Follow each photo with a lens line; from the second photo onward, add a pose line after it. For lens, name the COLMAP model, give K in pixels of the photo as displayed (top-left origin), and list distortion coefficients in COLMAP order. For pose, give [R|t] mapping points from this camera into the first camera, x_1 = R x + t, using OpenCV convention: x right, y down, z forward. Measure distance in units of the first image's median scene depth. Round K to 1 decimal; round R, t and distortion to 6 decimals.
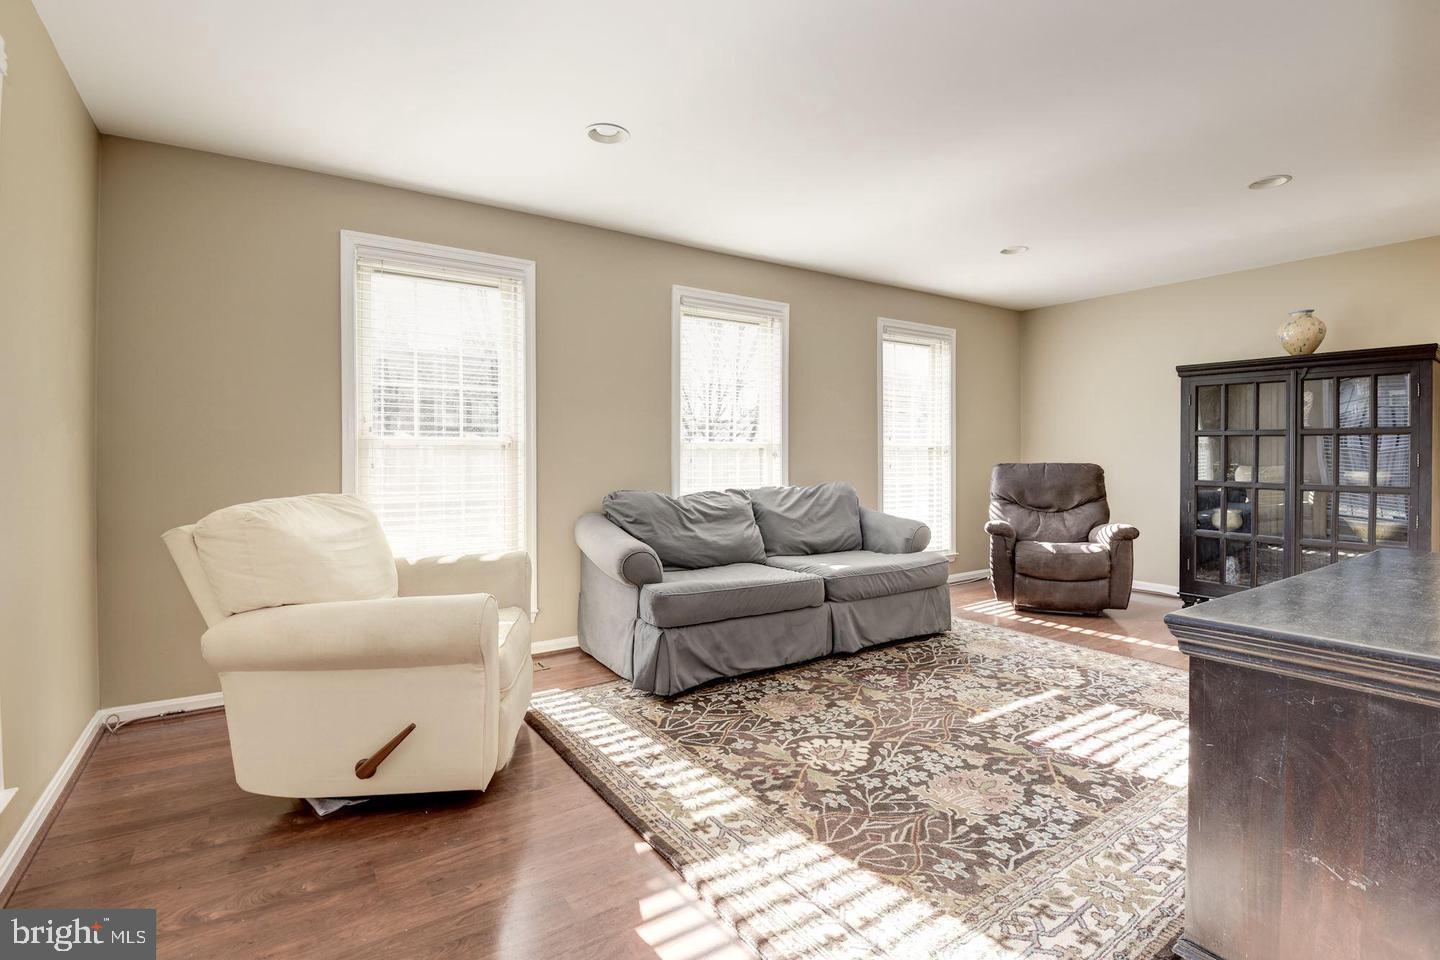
lens RADIAL K [[666.6, 0, 721.1], [0, 666.6, 474.3], [0, 0, 1]] dist [0.000338, -0.020933]
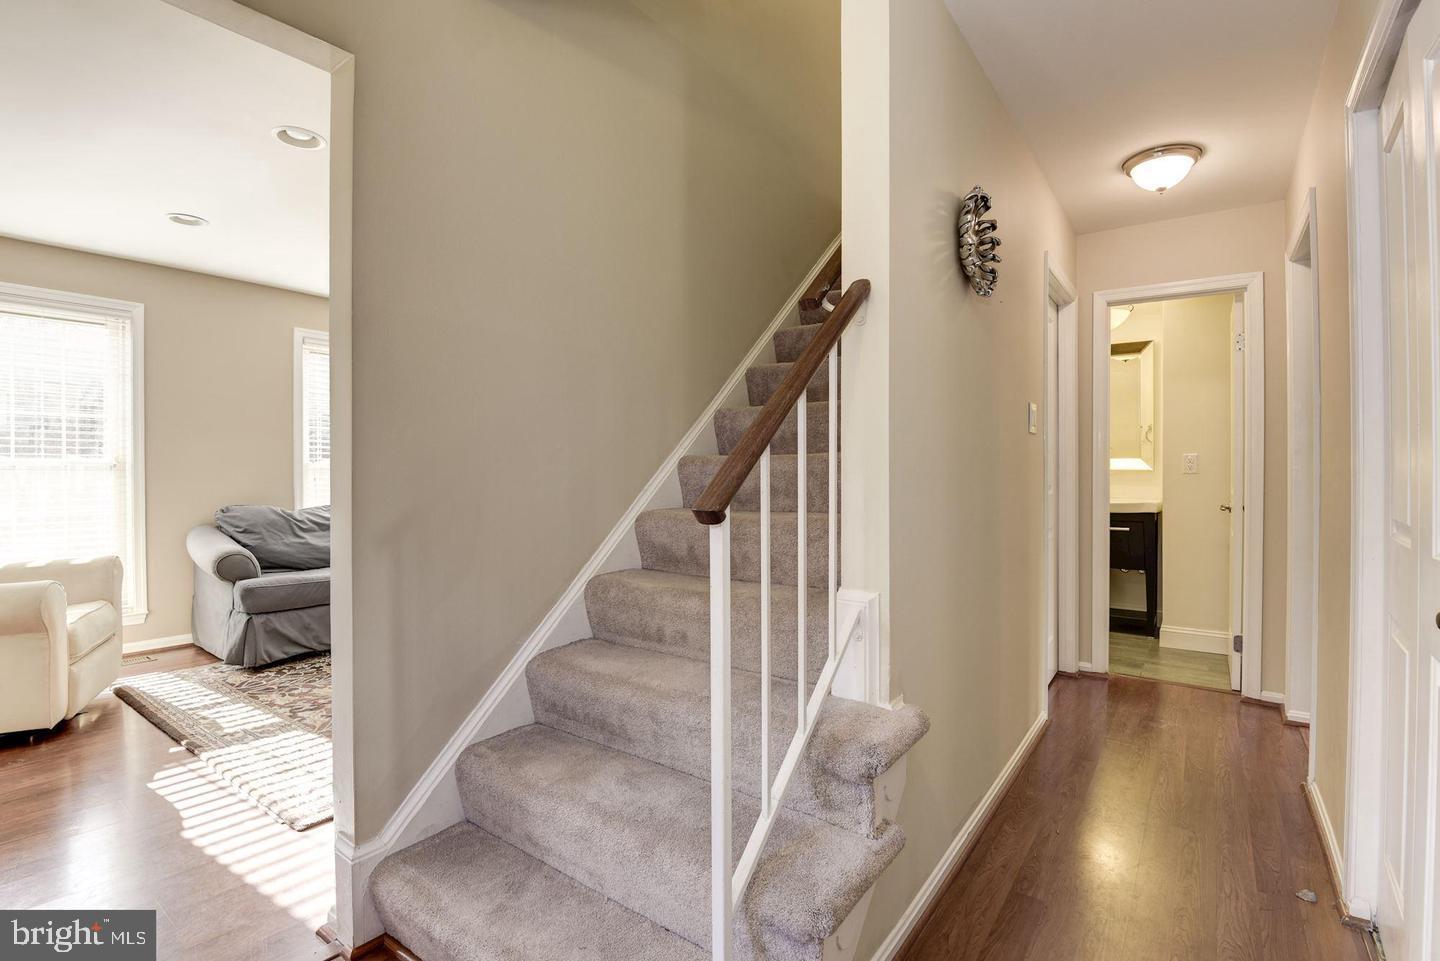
lens RADIAL K [[667.5, 0, 718.0], [0, 667.5, 489.2], [0, 0, 1]] dist [-0.000762, -0.017171]
pose [[0.941959, -0.007008, 0.335654, 0.366409], [0.008489, 0.999960, -0.002945, 0.010193], [-0.335620, 0.005624, 0.941981, -0.531394]]
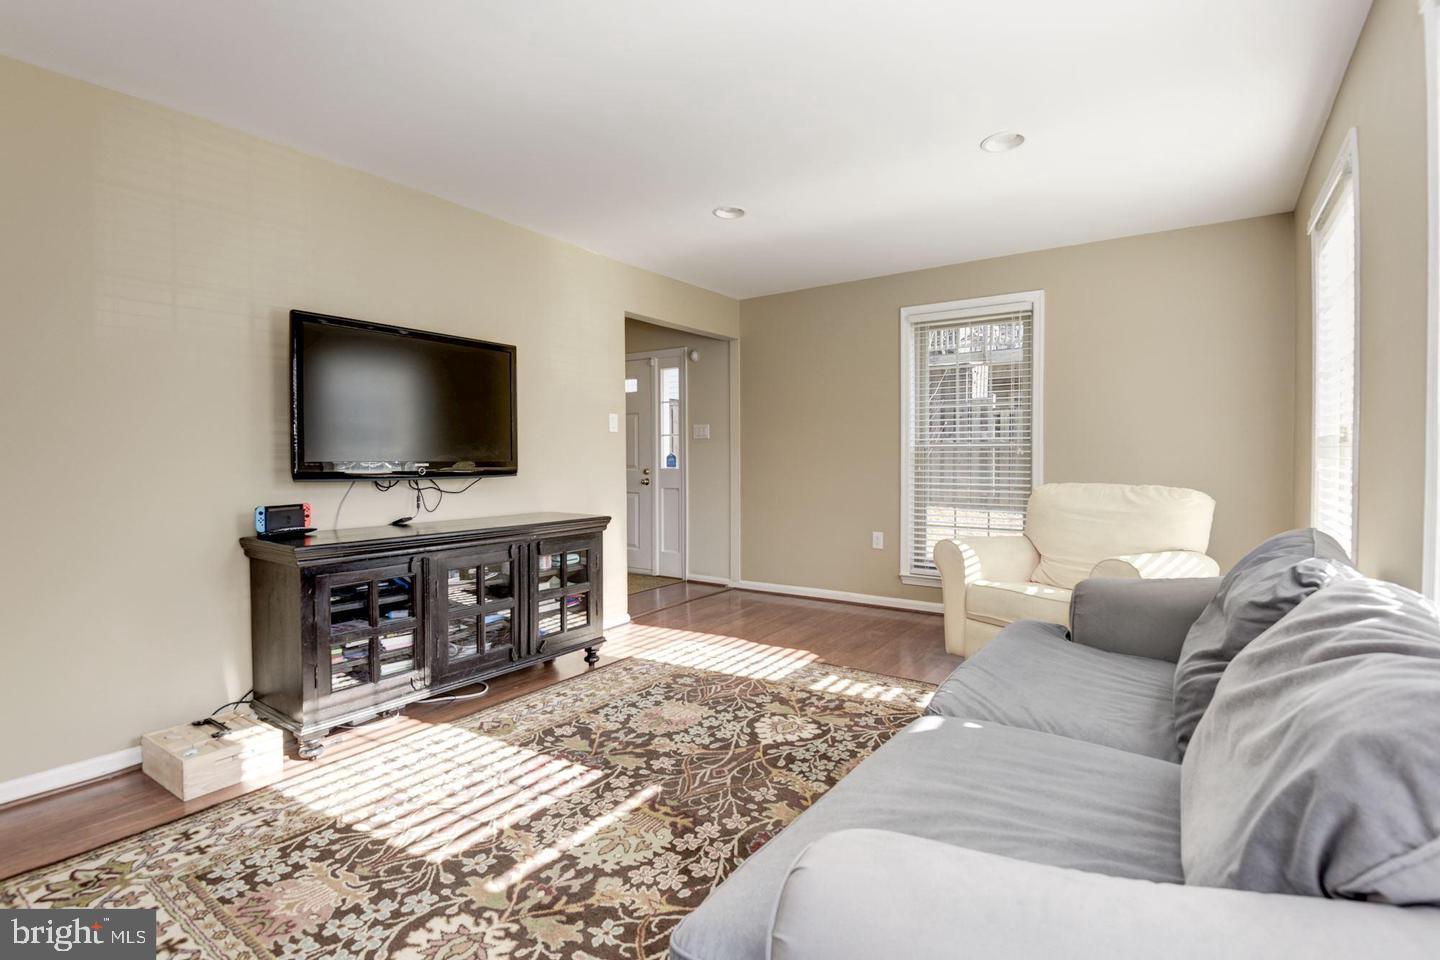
lens RADIAL K [[666.6, 0, 721.1], [0, 666.6, 474.3], [0, 0, 1]] dist [0.000338, -0.020933]
pose [[-0.931994, 0.015931, -0.362124, 0.621394], [-0.004832, 0.998399, 0.056359, -0.055744], [0.362442, 0.054276, -0.930424, 1.849700]]
